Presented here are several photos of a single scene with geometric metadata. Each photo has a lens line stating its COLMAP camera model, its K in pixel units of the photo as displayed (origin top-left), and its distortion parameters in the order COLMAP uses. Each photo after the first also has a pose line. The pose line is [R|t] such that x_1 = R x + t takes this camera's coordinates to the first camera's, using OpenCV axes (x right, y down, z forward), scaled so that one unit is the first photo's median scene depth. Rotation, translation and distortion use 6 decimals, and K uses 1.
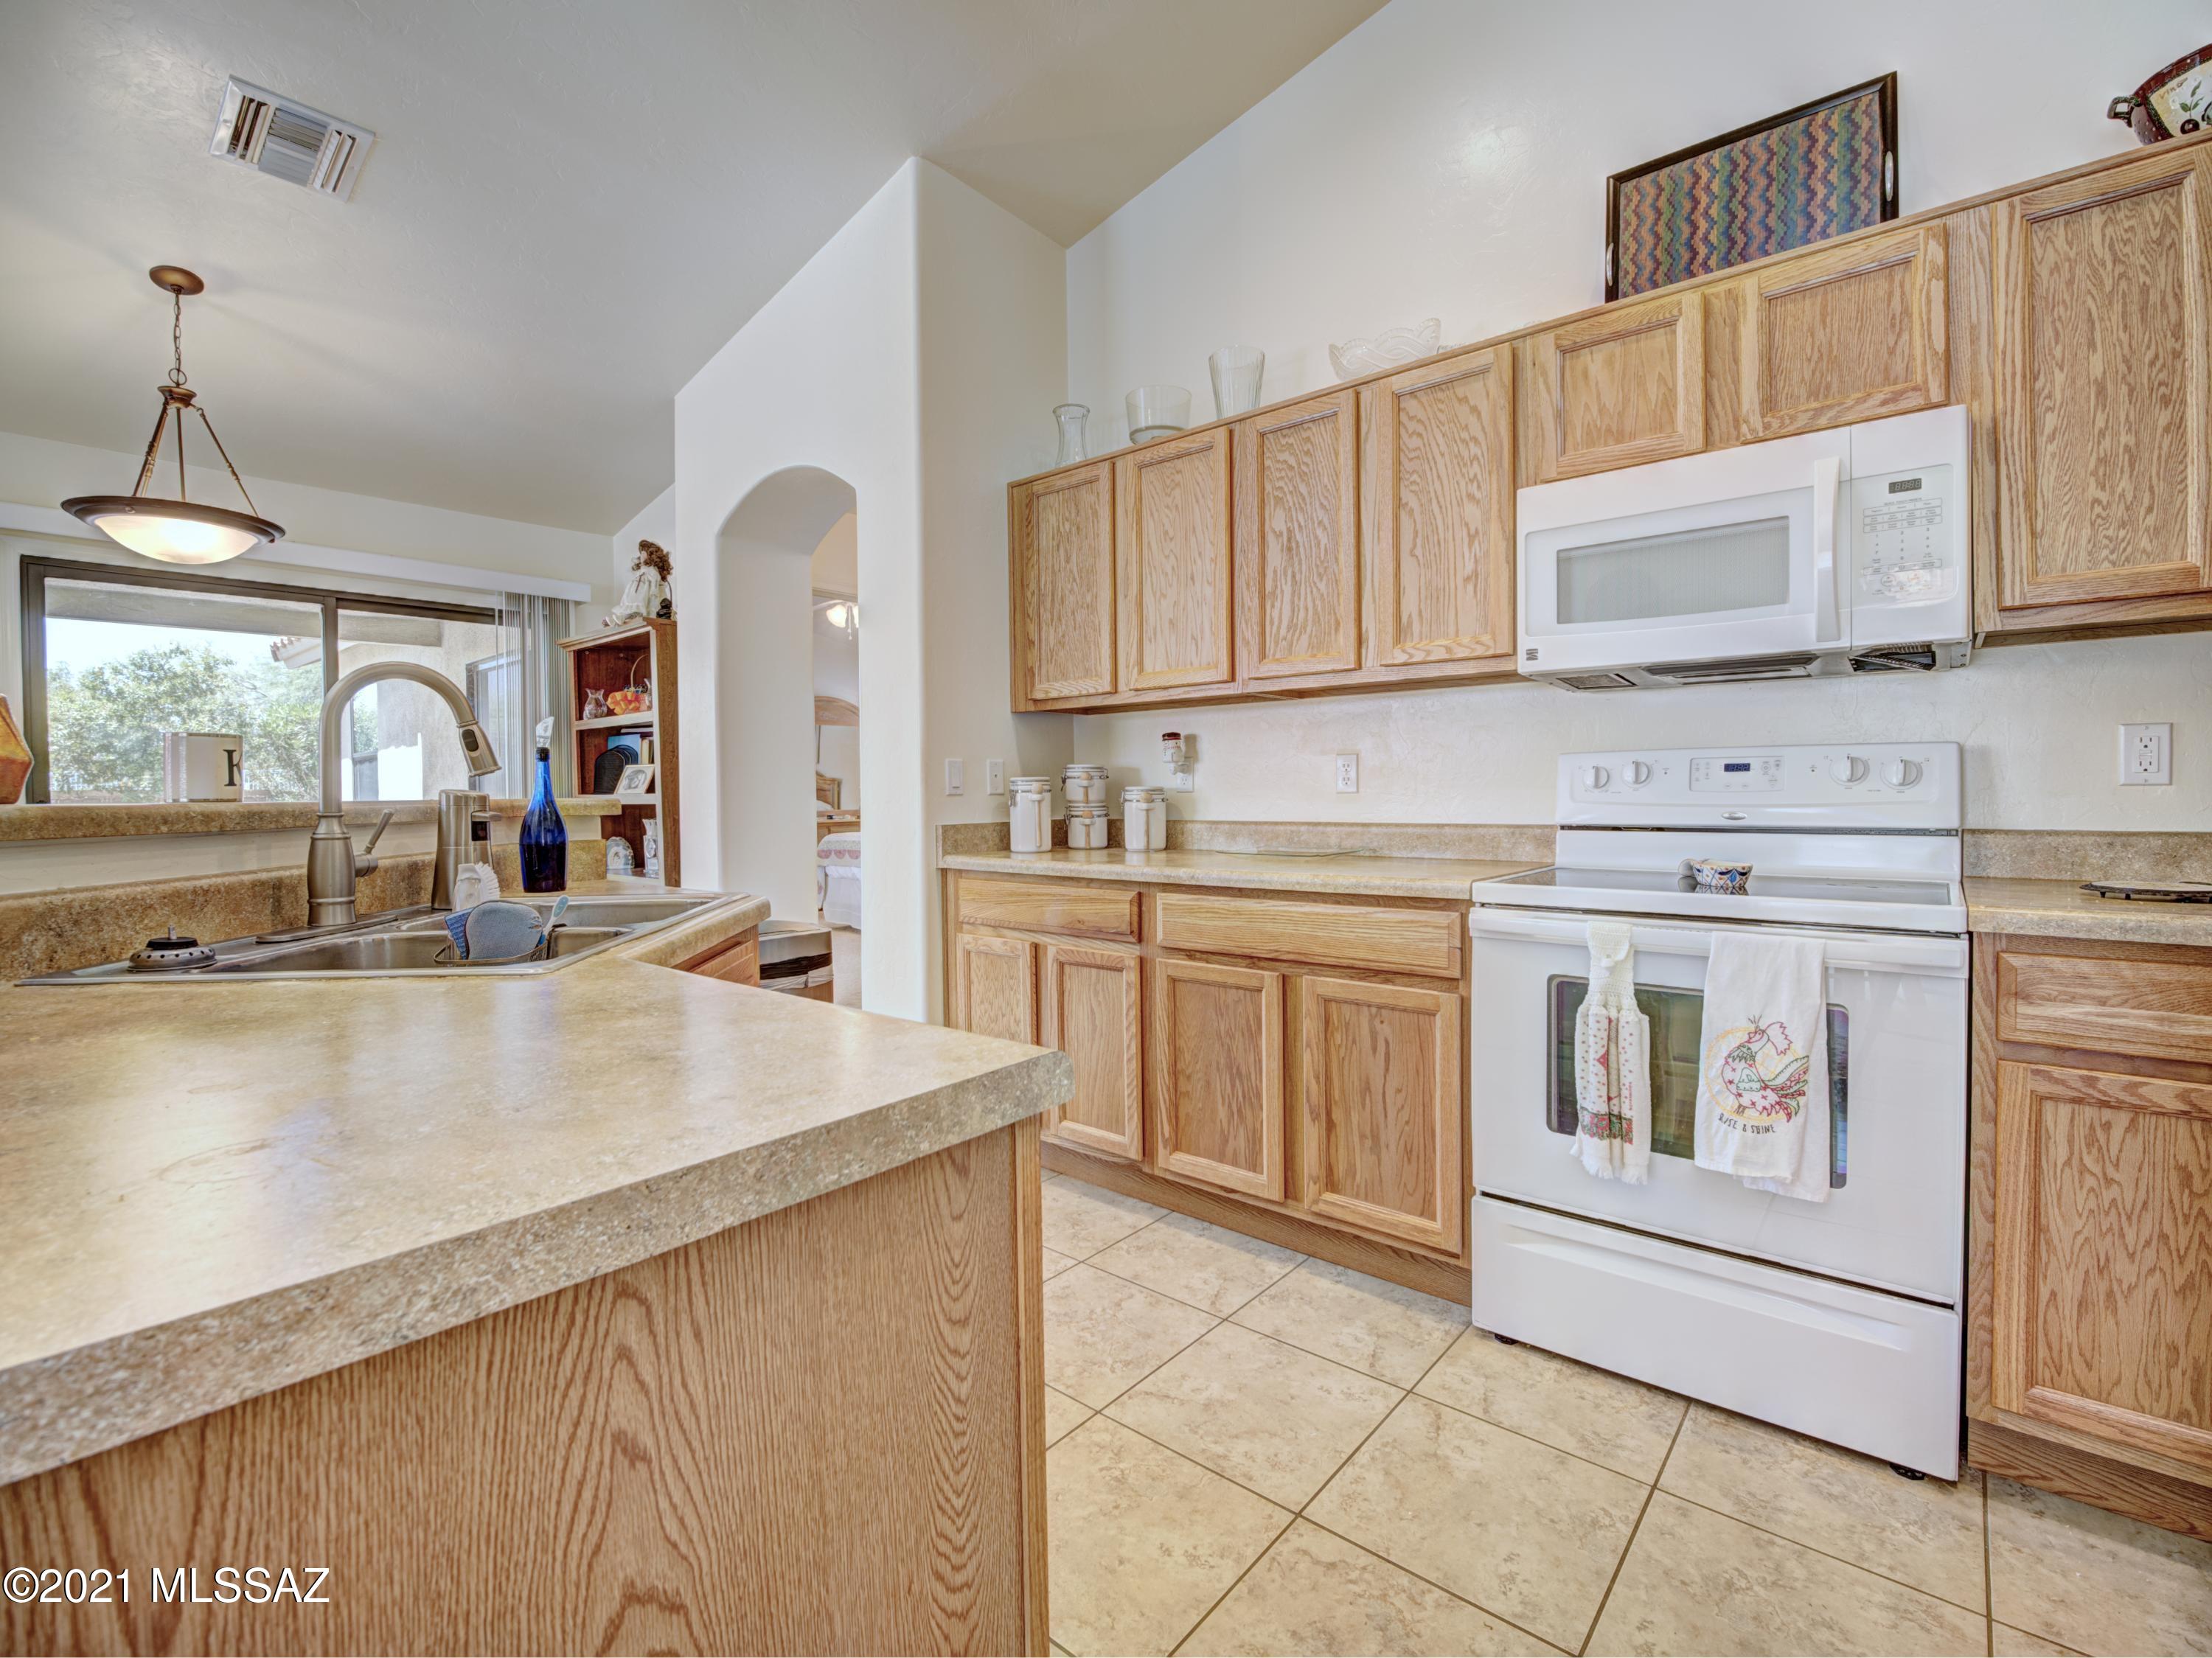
lens RADIAL K [[1000.5, 0, 1109.5], [0, 1000.5, 809.2], [0, 0, 1]] dist [-0.005869, -0.009357]
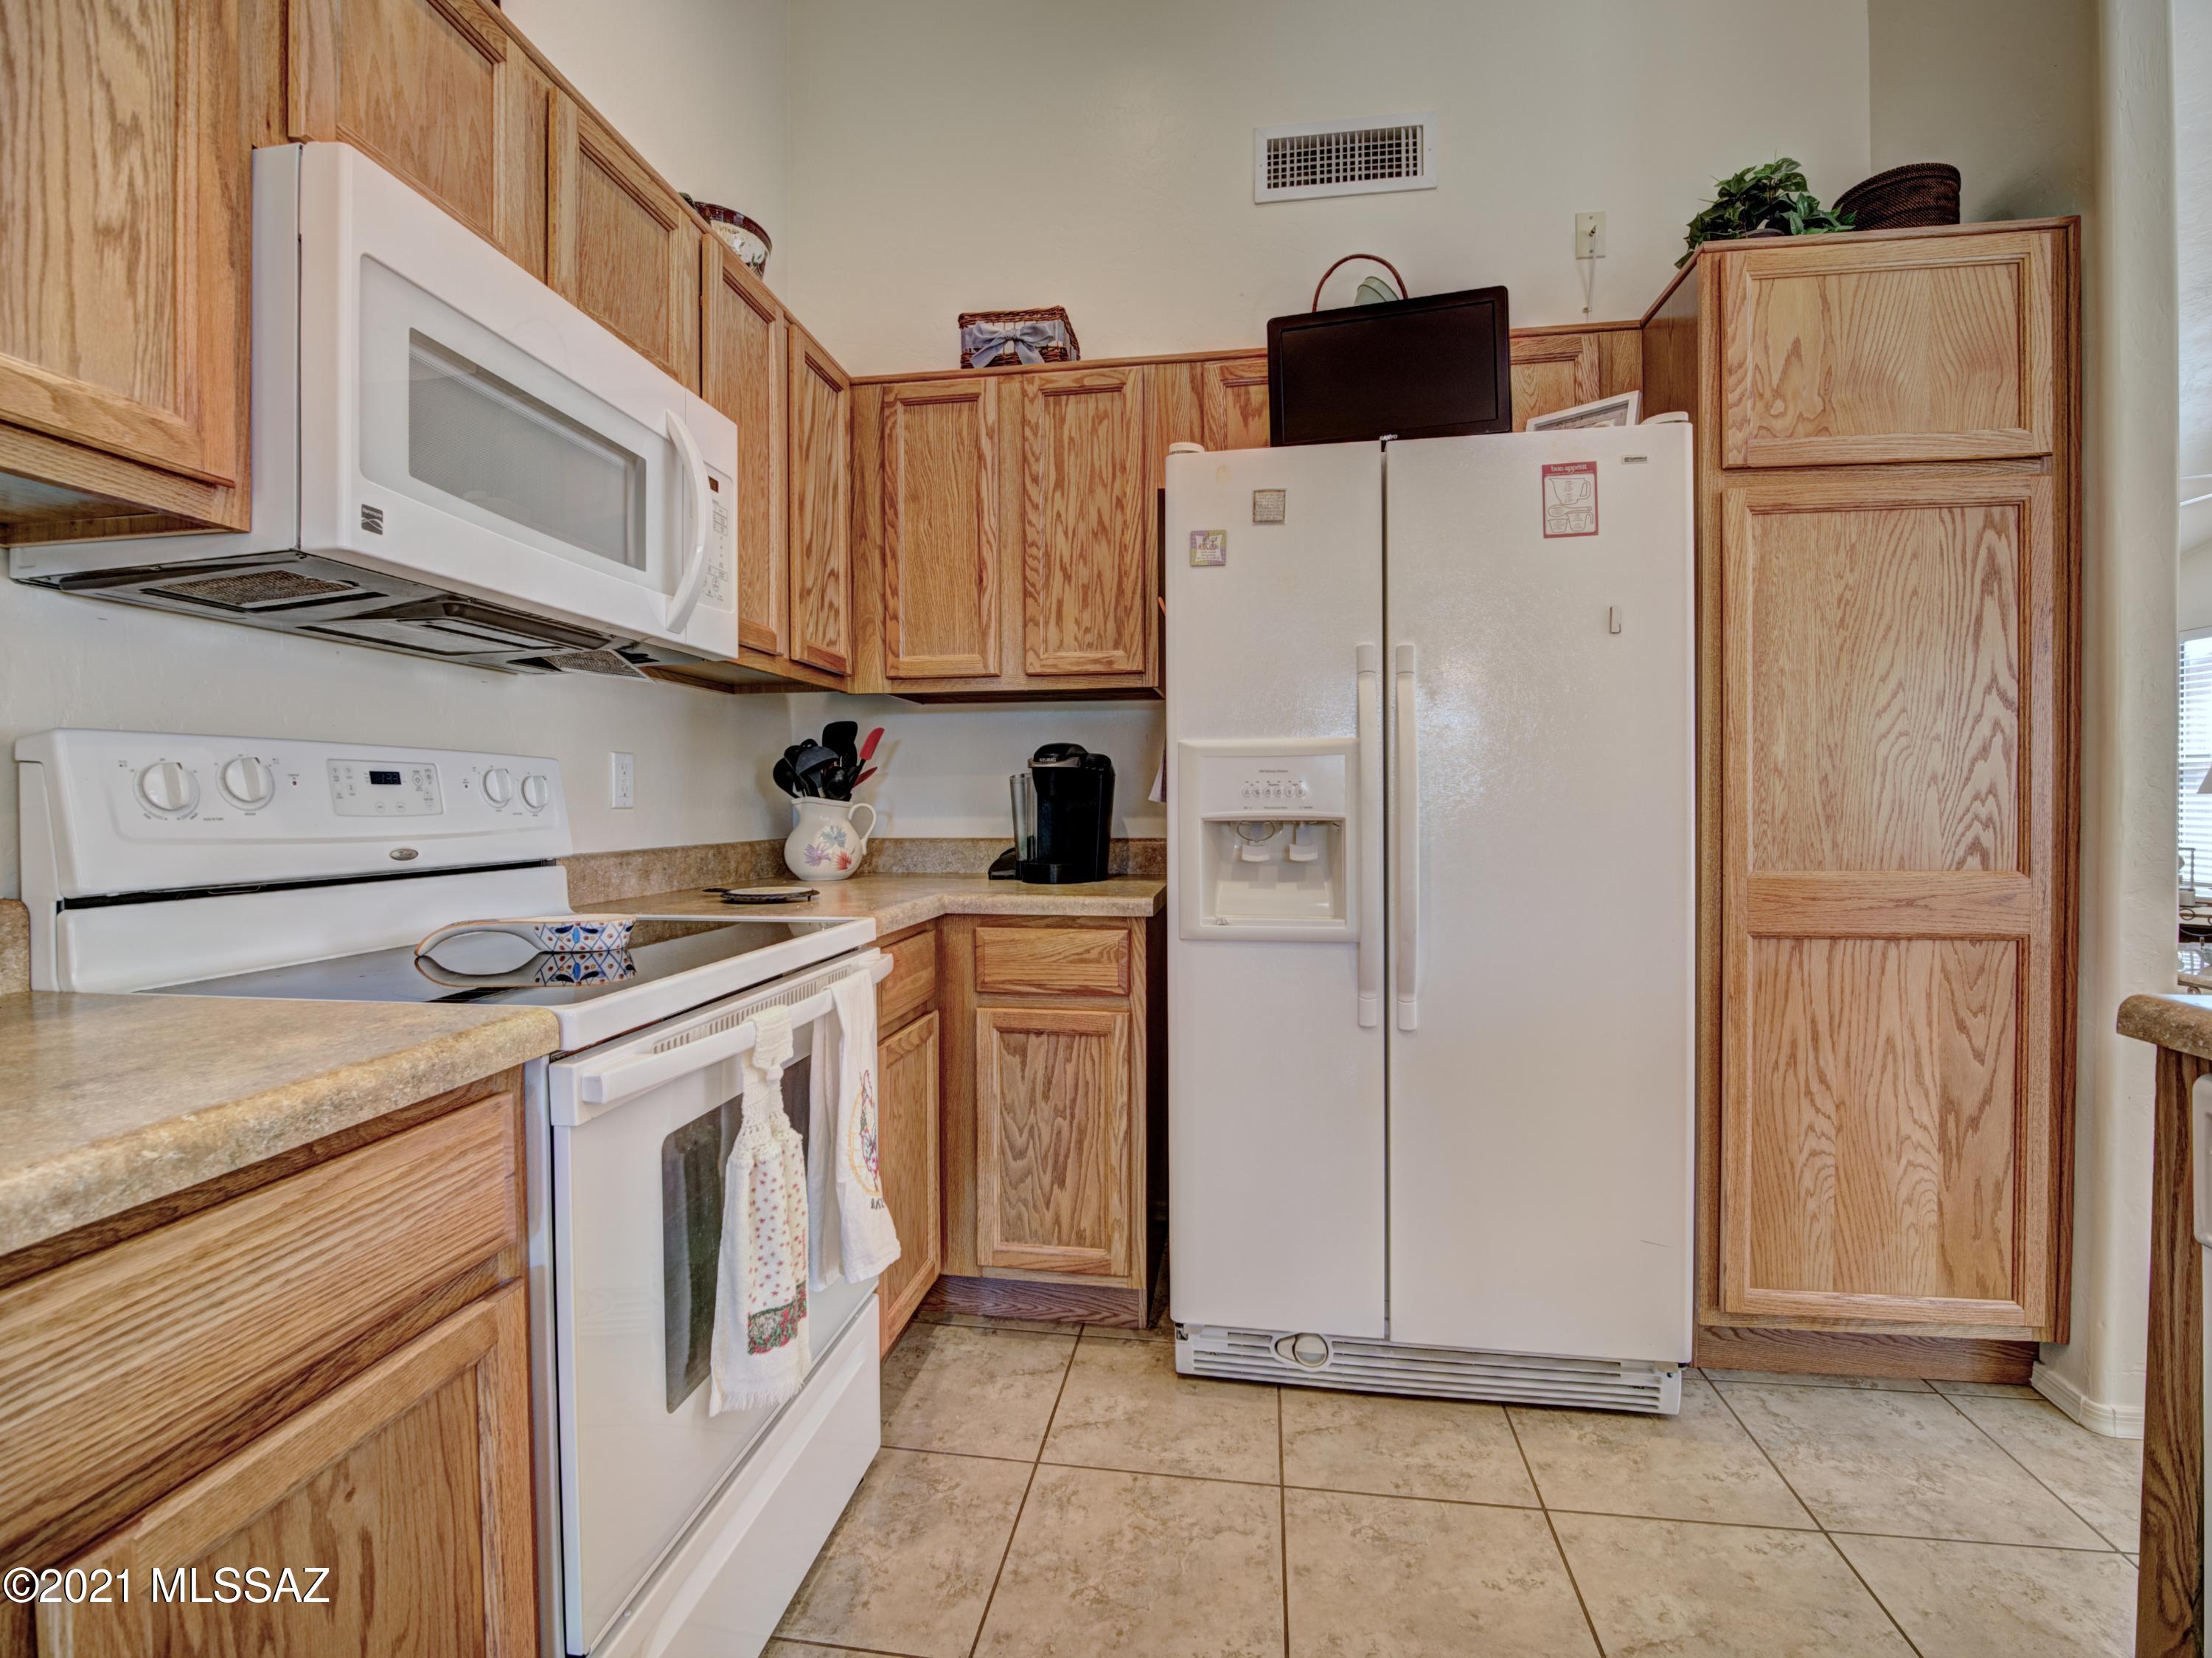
lens RADIAL K [[1000.8, 0, 1109.5], [0, 1000.8, 809.2], [0, 0, 1]] dist [-0.005869, -0.009357]
pose [[-0.530882, 0.004714, 0.847433, -0.142049], [0.025029, 0.999636, 0.010118, -0.017060], [-0.847076, 0.026582, -0.530806, 0.943042]]
